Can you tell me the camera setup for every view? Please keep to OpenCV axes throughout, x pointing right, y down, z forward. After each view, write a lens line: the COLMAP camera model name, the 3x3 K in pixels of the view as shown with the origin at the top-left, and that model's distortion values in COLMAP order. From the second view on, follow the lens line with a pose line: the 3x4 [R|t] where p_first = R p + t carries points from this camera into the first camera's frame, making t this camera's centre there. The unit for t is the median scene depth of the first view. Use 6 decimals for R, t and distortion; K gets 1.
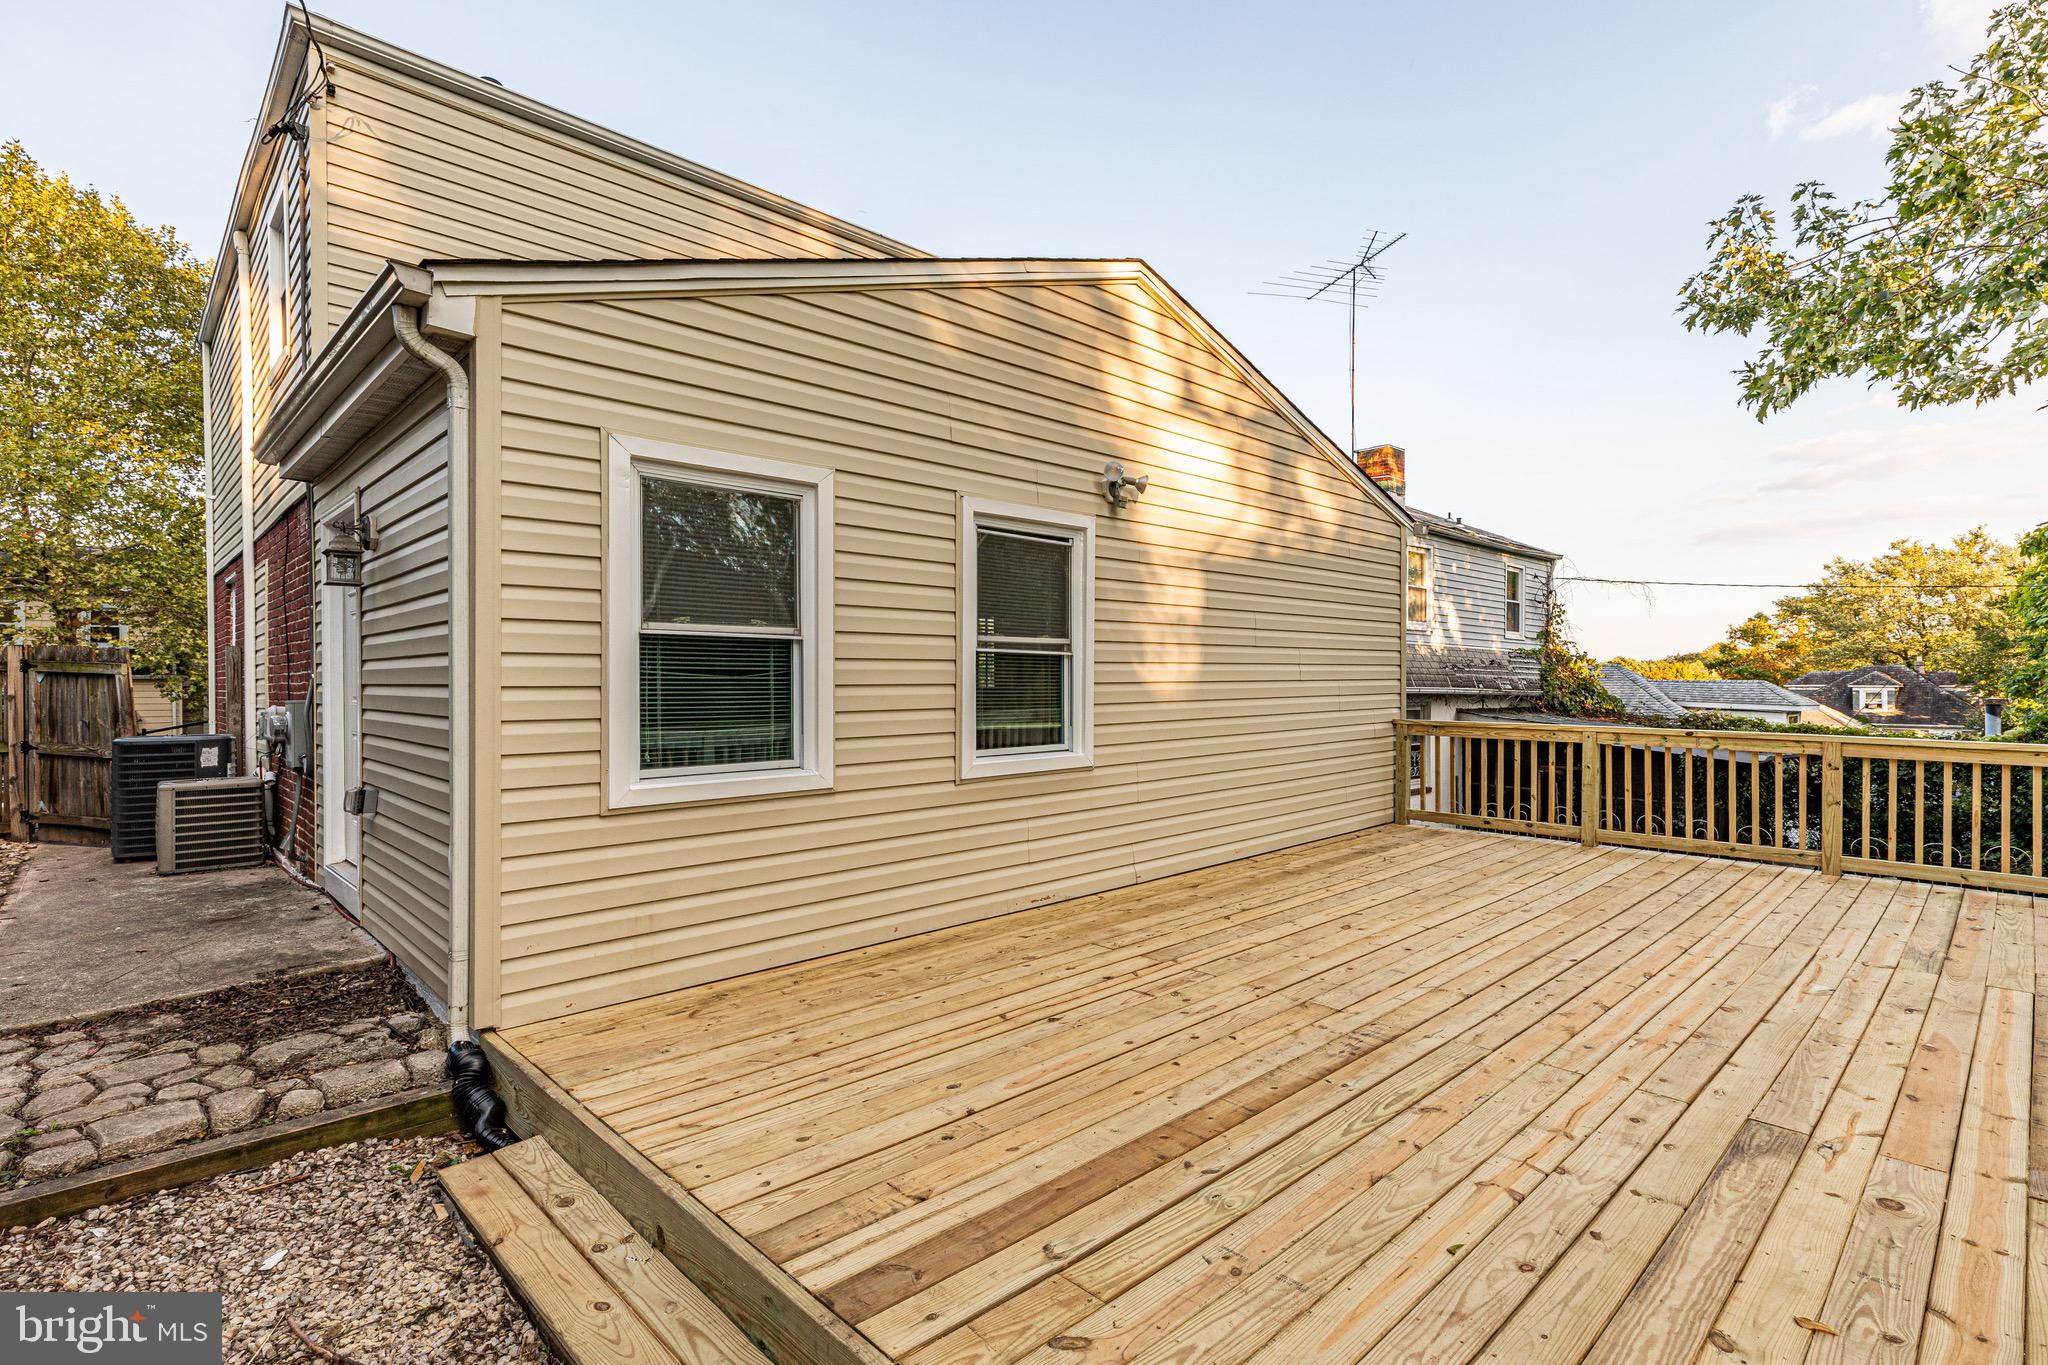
lens RADIAL K [[961.1, 0, 1024.0], [0, 961.1, 682.5], [0, 0, 1]] dist [0.005939, 0.001174]
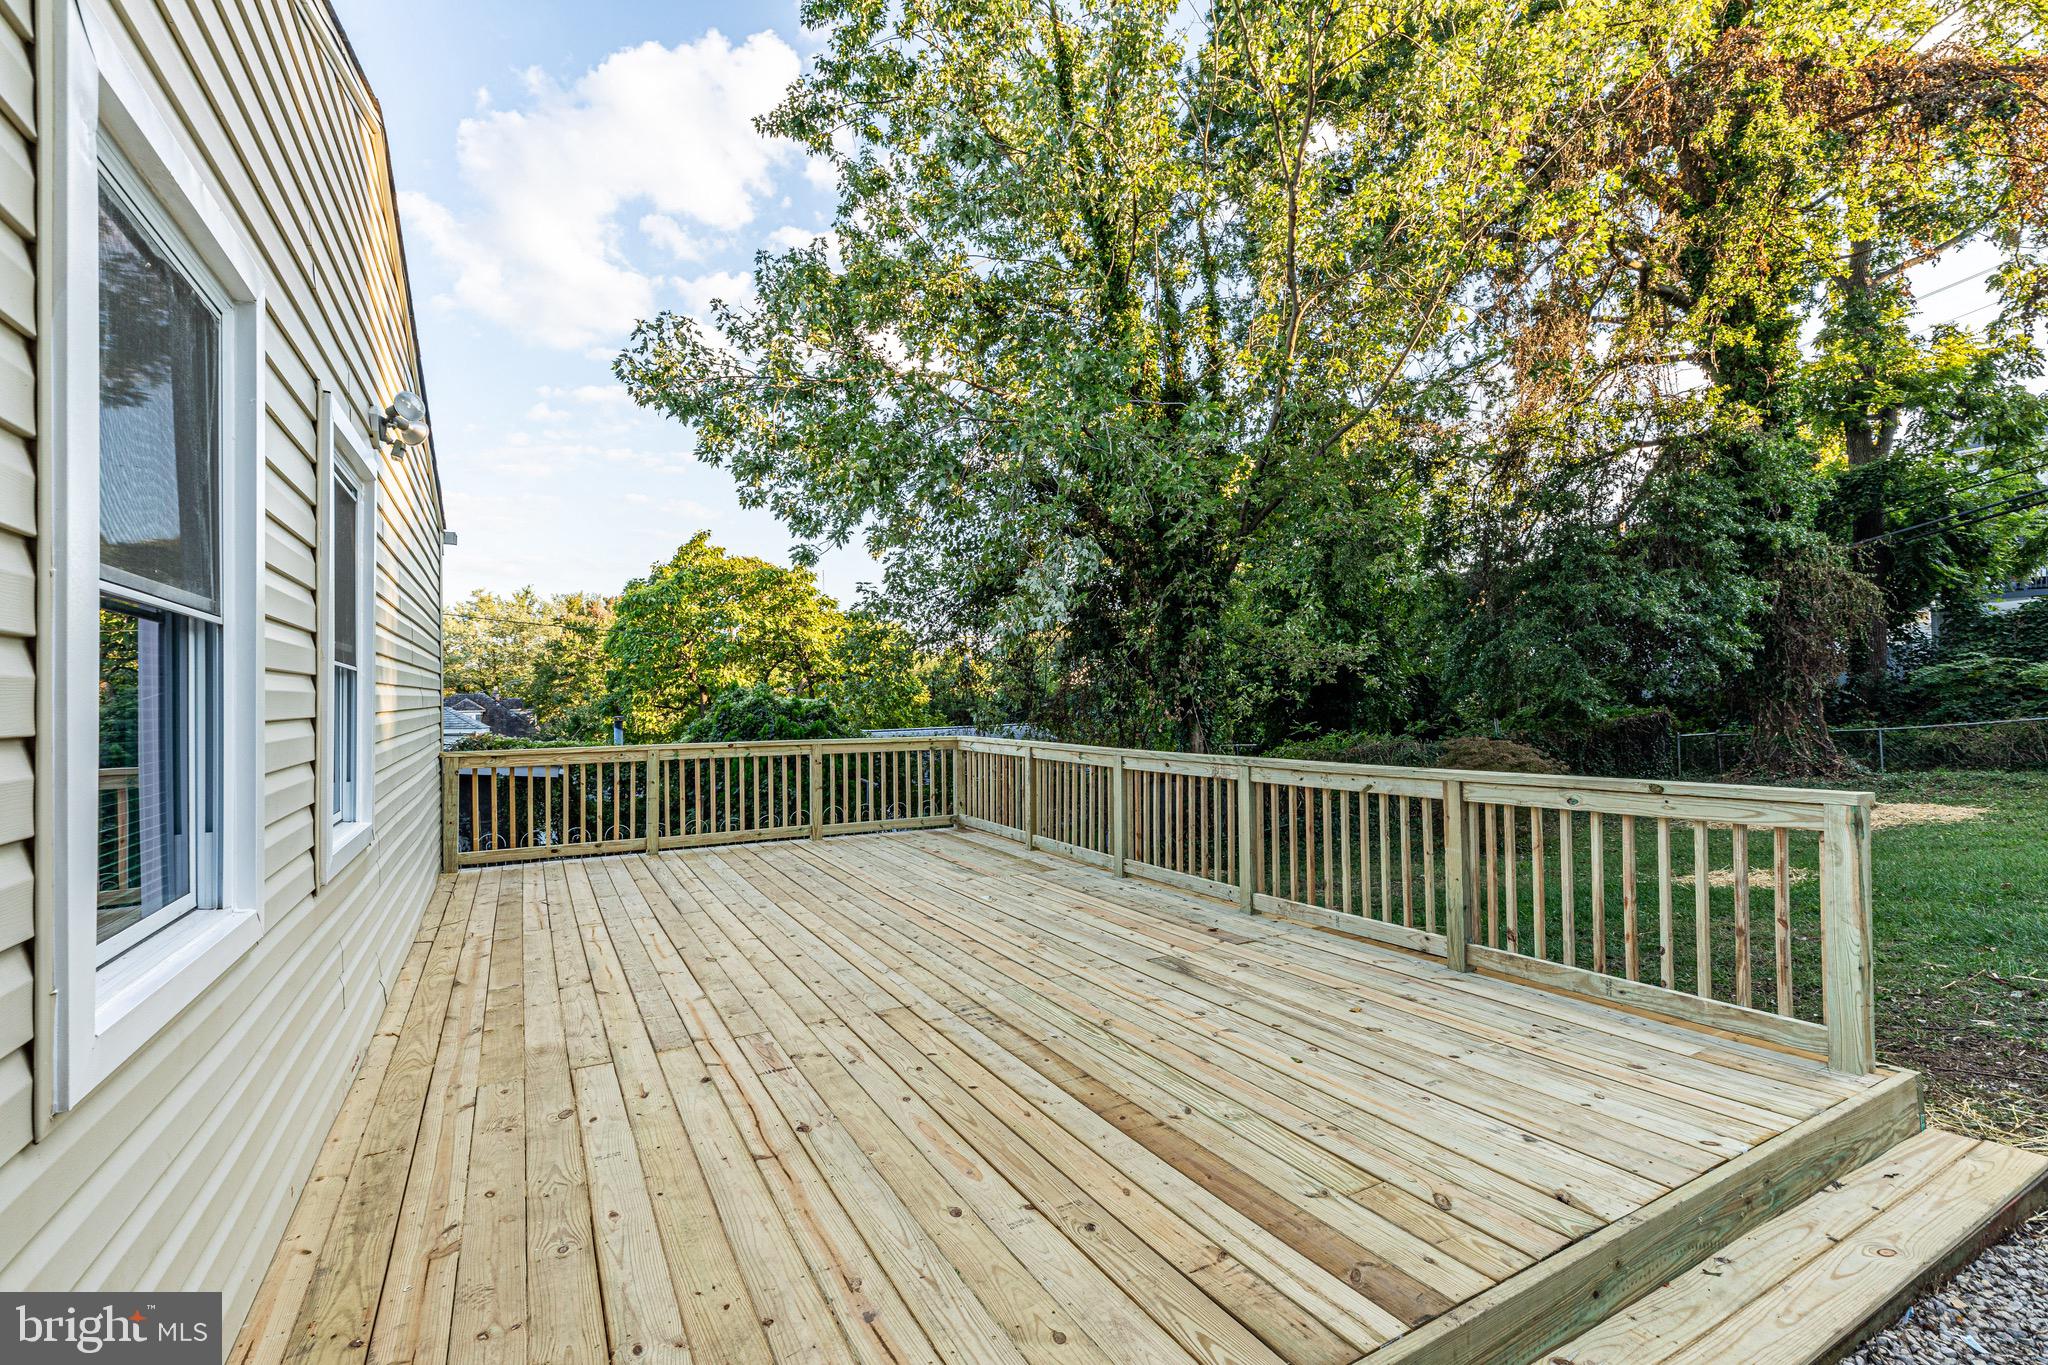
lens RADIAL K [[933.6, 0, 1024.0], [0, 933.6, 682.5], [0, 0, 1]] dist [0.003004, -0.000614]
pose [[0.258963, 0.007572, 0.965858, -0.576463], [0.021555, 0.999675, -0.013616, -0.004933], [-0.965647, 0.024345, 0.258716, 0.522981]]
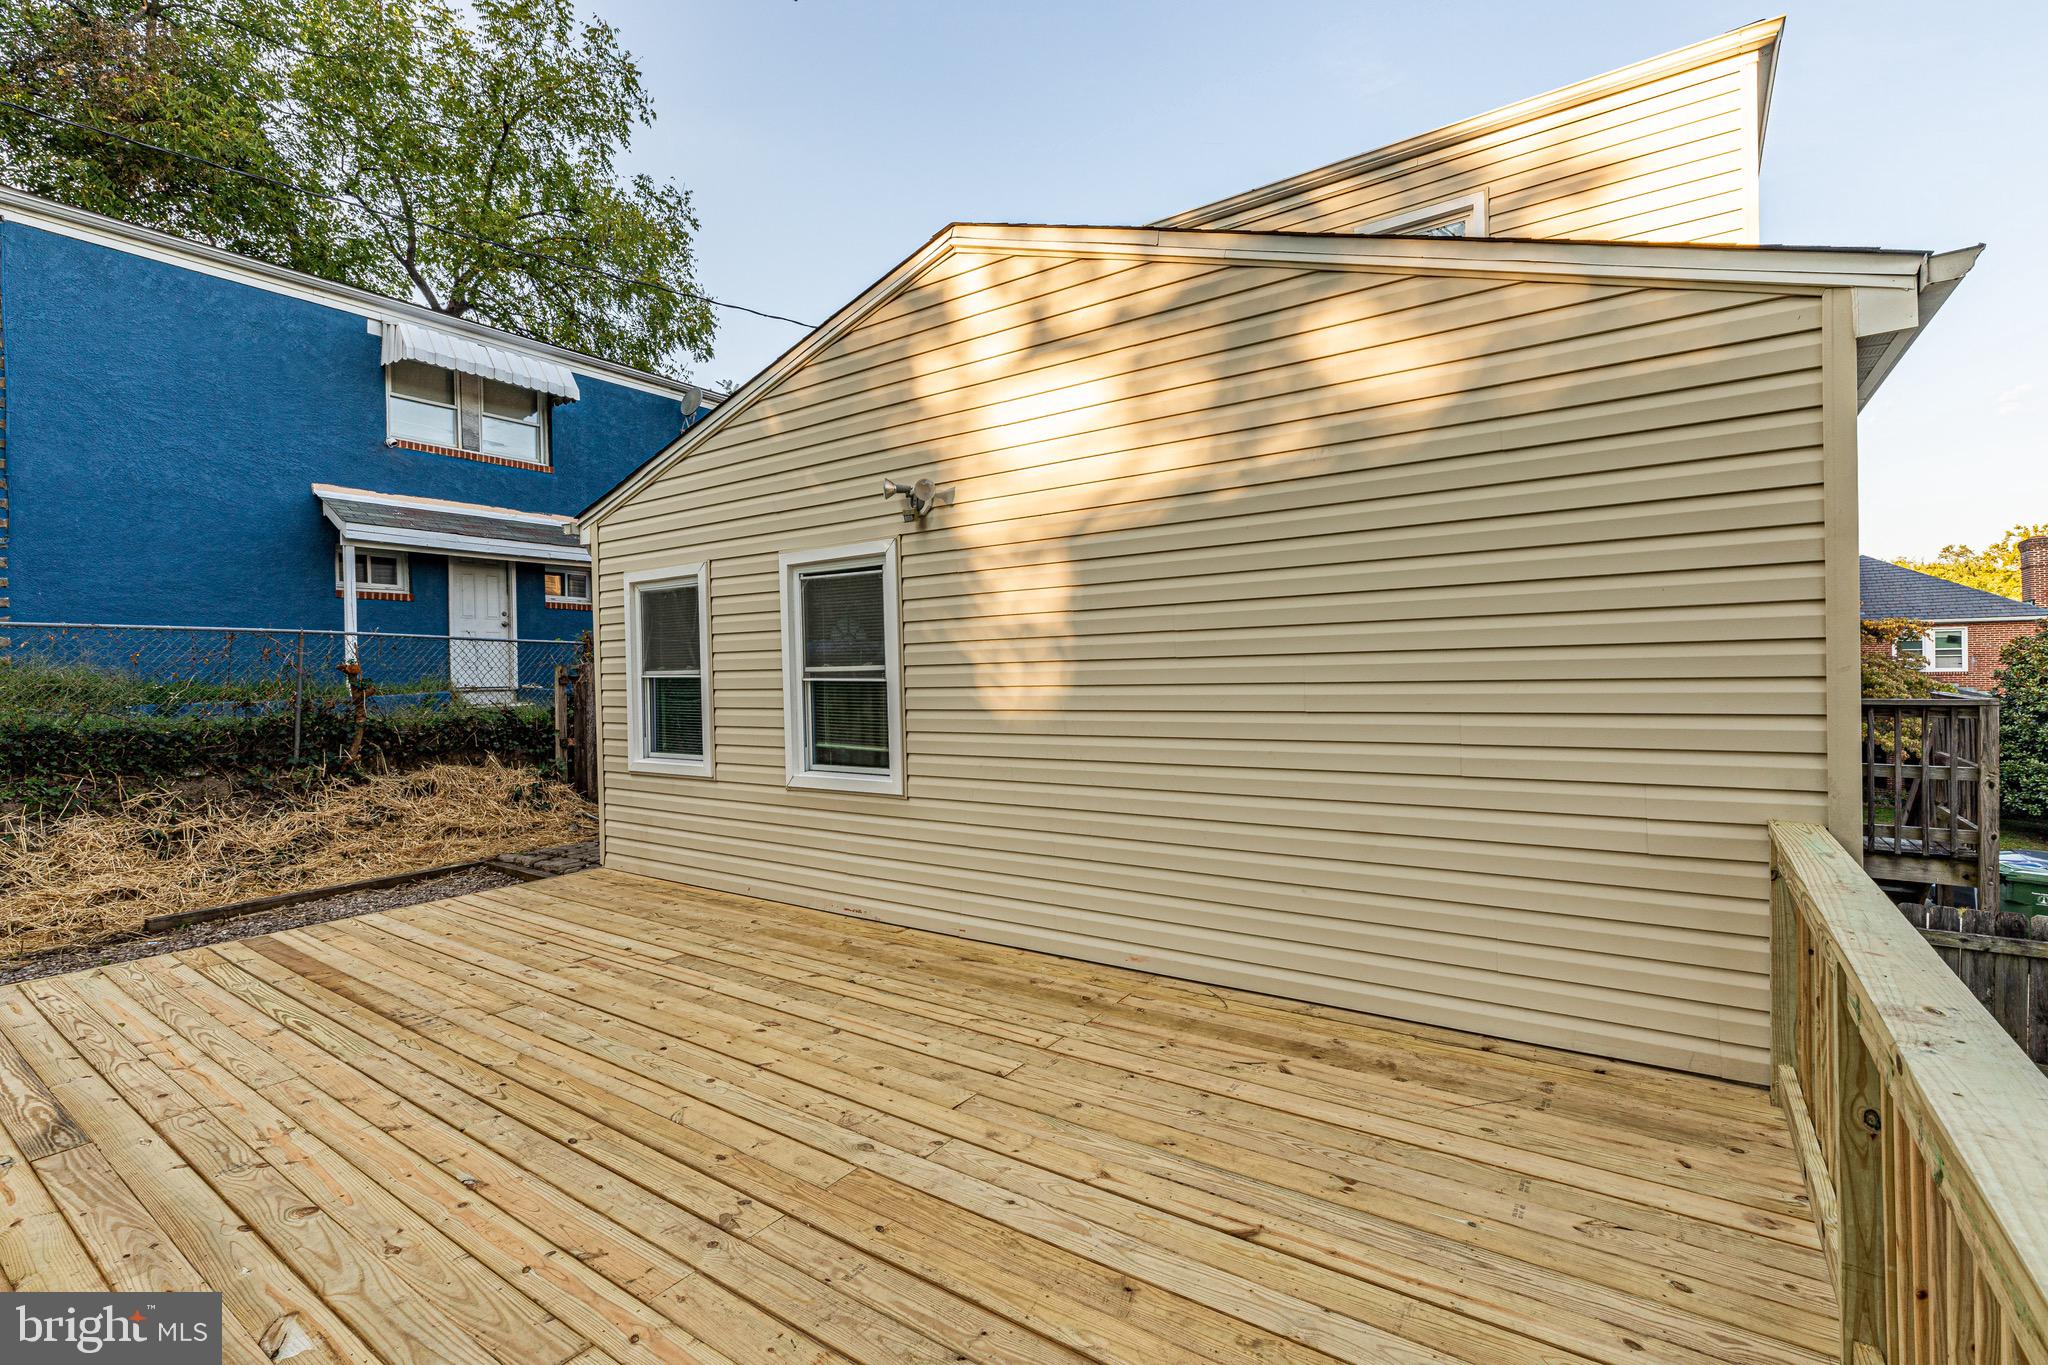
lens RADIAL K [[933.6, 0, 1024.0], [0, 933.6, 682.5], [0, 0, 1]] dist [0.003004, -0.000614]
pose [[0.188529, 0.009520, -0.982021, 1.345507], [0.015517, 0.999799, 0.012672, -0.048272], [0.981945, -0.017627, 0.188344, 1.248492]]
